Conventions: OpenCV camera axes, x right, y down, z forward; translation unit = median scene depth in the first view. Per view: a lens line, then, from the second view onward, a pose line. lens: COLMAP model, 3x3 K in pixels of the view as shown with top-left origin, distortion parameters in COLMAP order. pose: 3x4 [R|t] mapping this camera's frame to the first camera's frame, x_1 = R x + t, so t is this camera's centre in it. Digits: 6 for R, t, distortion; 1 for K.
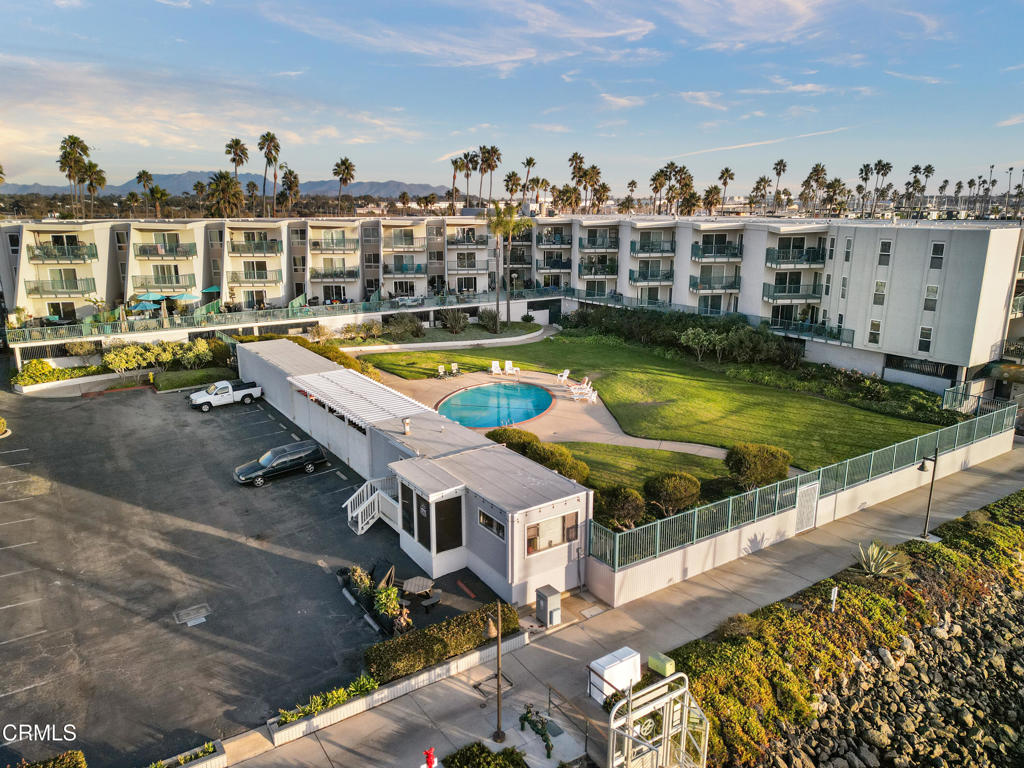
lens RADIAL K [[720.5, 0, 512.0], [0, 720.5, 384.0], [0, 0, 1]] dist [0.074676, -0.065899]
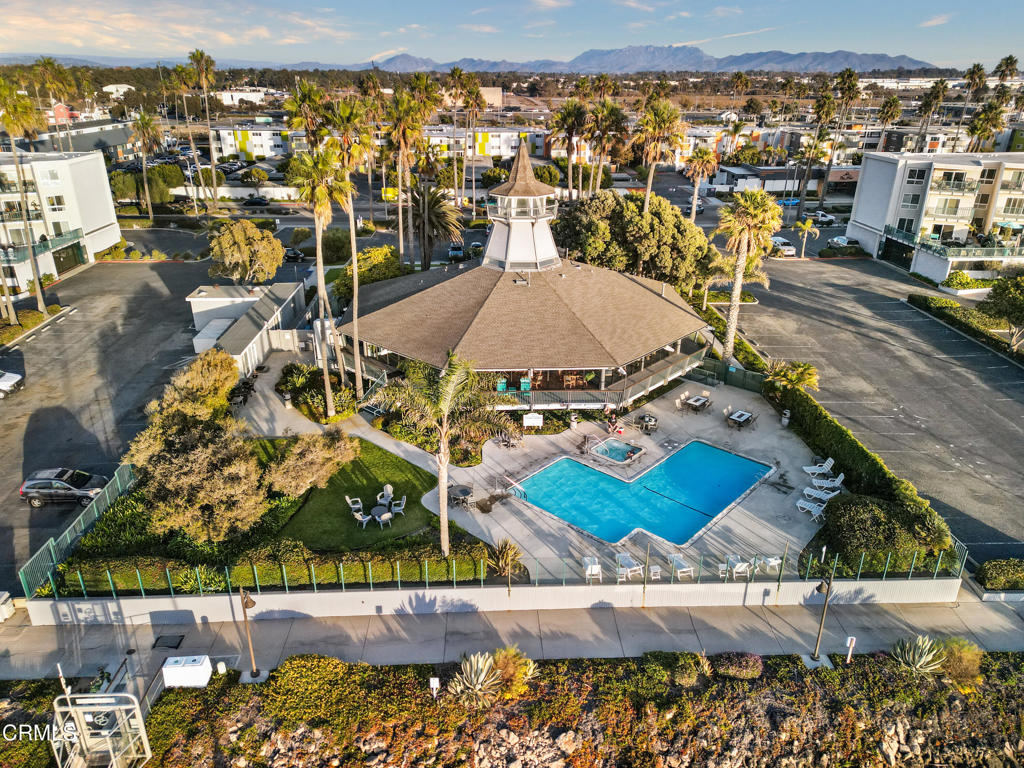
lens RADIAL K [[720.5, 0, 512.0], [0, 720.5, 384.0], [0, 0, 1]] dist [0.074676, -0.065899]
pose [[0.857054, 0.208359, -0.471217, -0.906434], [-0.130864, 0.972621, 0.192050, 0.025287], [0.498330, -0.102932, 0.860855, -0.854016]]
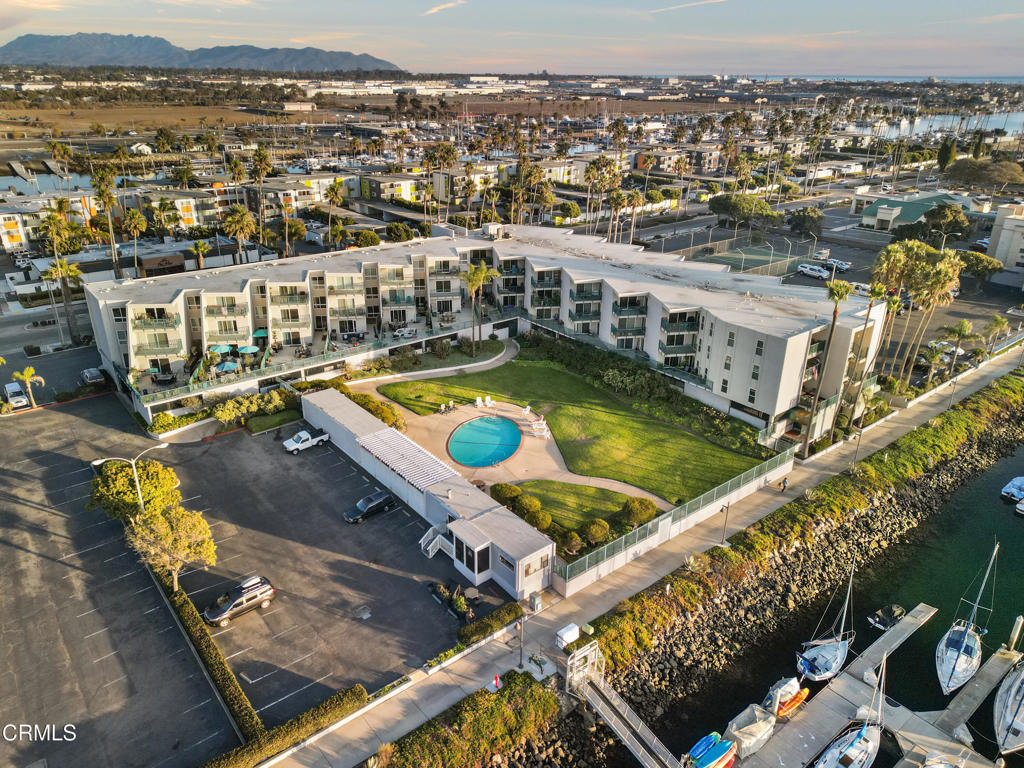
lens RADIAL K [[720.5, 0, 512.0], [0, 720.5, 384.0], [0, 0, 1]] dist [0.074676, -0.065899]
pose [[0.995836, -0.025911, 0.087403, -0.118639], [0.011405, 0.986633, 0.162558, -0.422112], [-0.090447, -0.160884, 0.982820, -0.615823]]
